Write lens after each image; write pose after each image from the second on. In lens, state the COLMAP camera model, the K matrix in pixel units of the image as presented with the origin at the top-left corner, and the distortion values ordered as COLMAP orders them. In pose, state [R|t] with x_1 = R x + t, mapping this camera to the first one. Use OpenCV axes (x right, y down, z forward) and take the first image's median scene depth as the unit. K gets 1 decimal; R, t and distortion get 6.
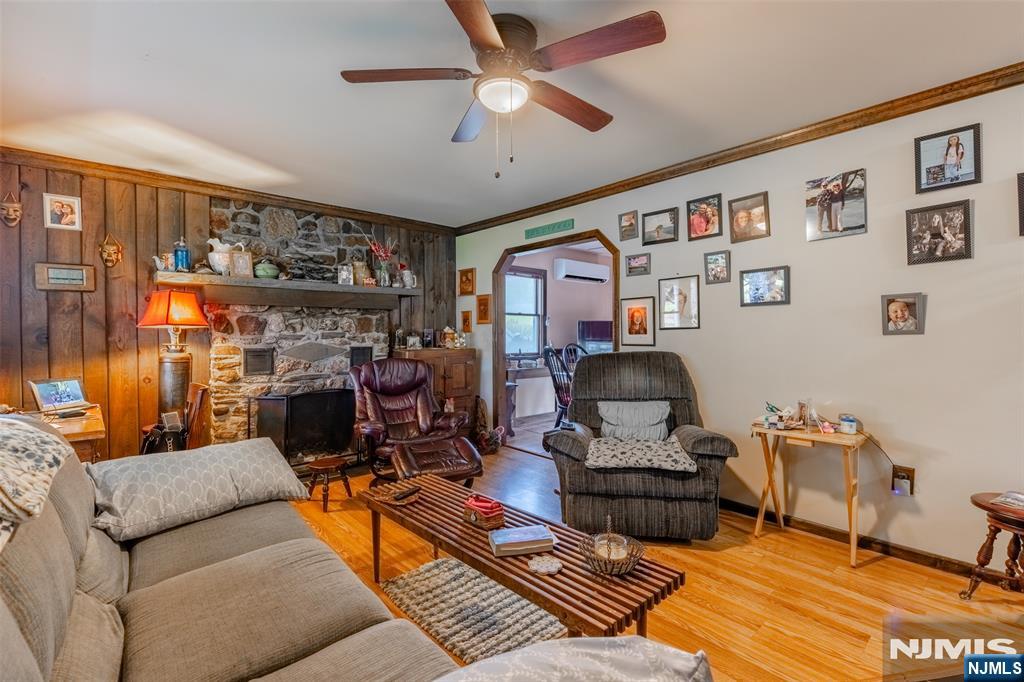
lens RADIAL K [[453.3, 0, 516.2], [0, 453.3, 337.0], [0, 0, 1]] dist [-0.000833, -0.000410]
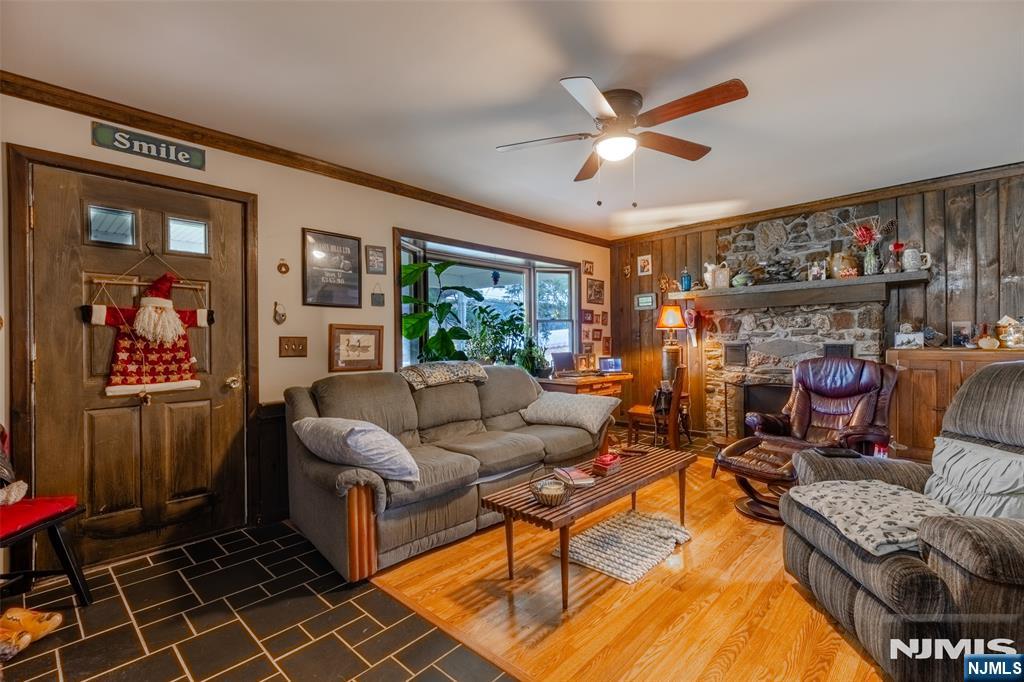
lens RADIAL K [[453.3, 0, 516.0], [0, 453.3, 339.0], [0, 0, 1]] dist [-0.000833, -0.000410]
pose [[0.069929, 0.002969, -0.997548, 0.596023], [0.009637, 0.999947, 0.003652, 0.001148], [0.997505, -0.009869, 0.069897, 0.302285]]
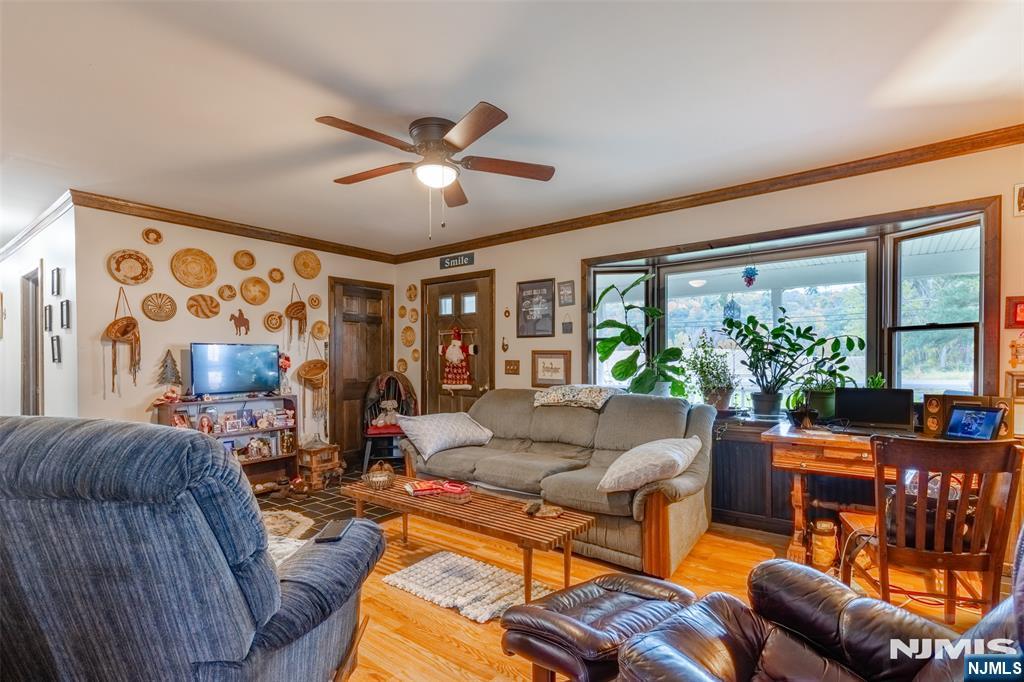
lens RADIAL K [[453.3, 0, 501.1], [0, 453.3, 368.9], [0, 0, 1]] dist [-0.000833, -0.000410]
pose [[-0.979897, 0.008992, -0.199300, -0.278113], [0.006281, 0.999879, 0.014233, 0.001830], [0.199404, 0.012695, -0.979835, 1.506638]]
